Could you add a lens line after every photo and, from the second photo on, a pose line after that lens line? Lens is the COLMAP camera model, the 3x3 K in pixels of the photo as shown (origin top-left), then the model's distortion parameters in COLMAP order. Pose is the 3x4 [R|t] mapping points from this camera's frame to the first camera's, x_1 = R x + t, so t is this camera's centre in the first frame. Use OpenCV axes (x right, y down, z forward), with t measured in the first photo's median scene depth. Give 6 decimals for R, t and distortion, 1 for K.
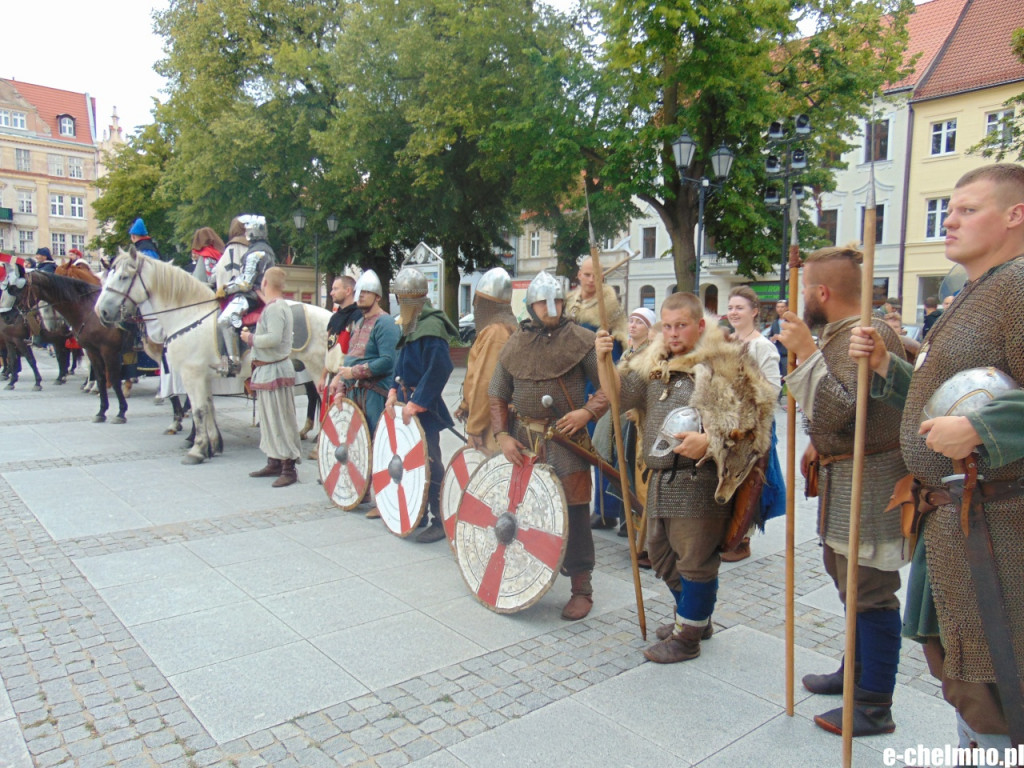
lens RADIAL K [[766.1, 0, 512.7], [0, 766.1, 381.0], [0, 0, 1]] dist [-0.033407, 0.072864]
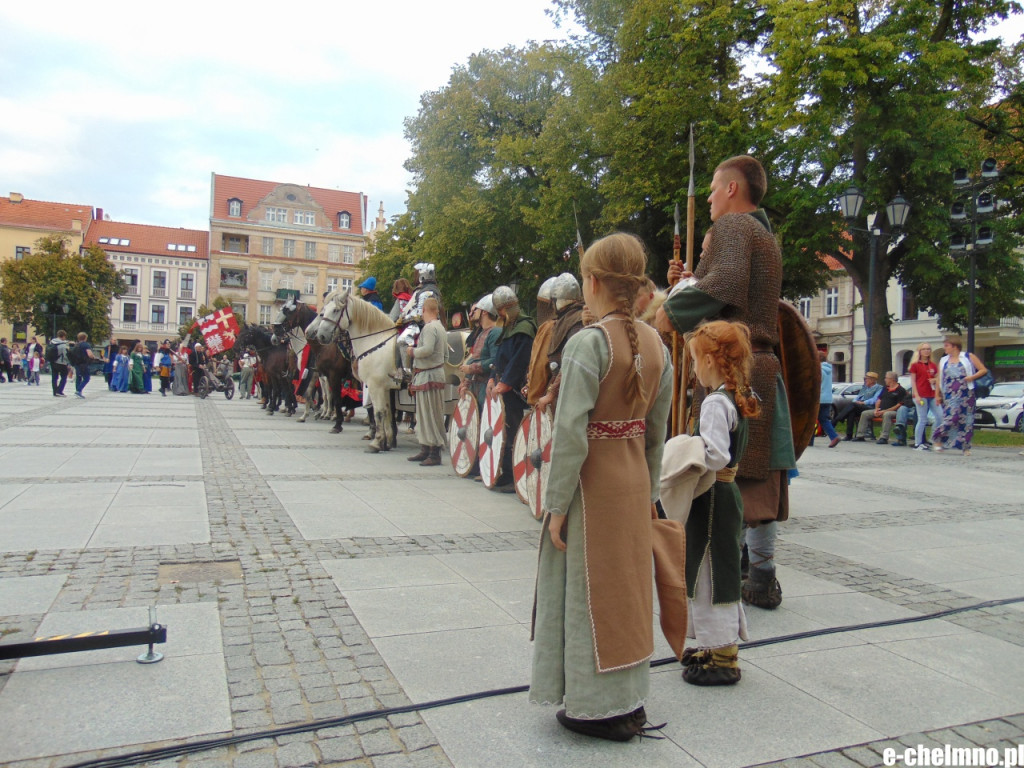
lens RADIAL K [[766.1, 0, 512.7], [0, 766.1, 381.0], [0, 0, 1]] dist [-0.033407, 0.072864]
pose [[0.954189, 0.010607, -0.299015, 0.057085], [-0.039571, 0.995067, -0.090975, 0.028334], [0.296575, 0.098640, 0.949902, -0.050404]]
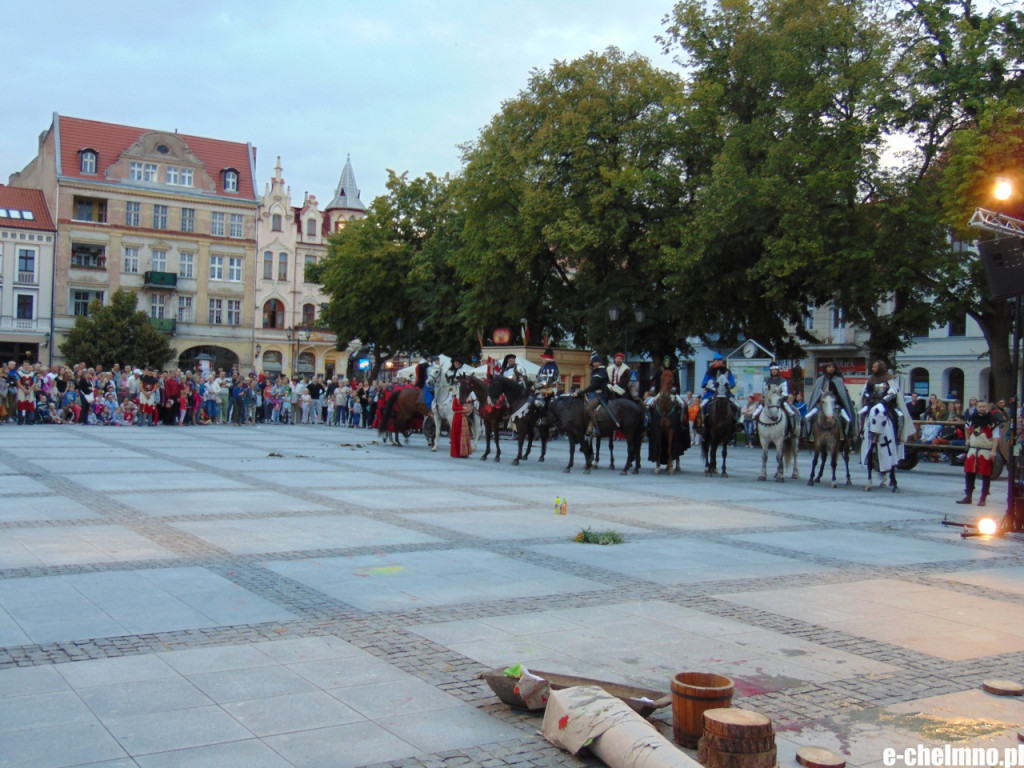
lens RADIAL K [[1120.5, 0, 512.0], [0, 1120.5, 384.0], [0, 0, 1]] dist [-0.014067, -0.019743]
pose [[0.991988, 0.010270, -0.125911, -0.235634], [-0.021636, 0.995775, -0.089243, 0.036365], [0.124463, 0.091252, 0.988019, -0.613976]]
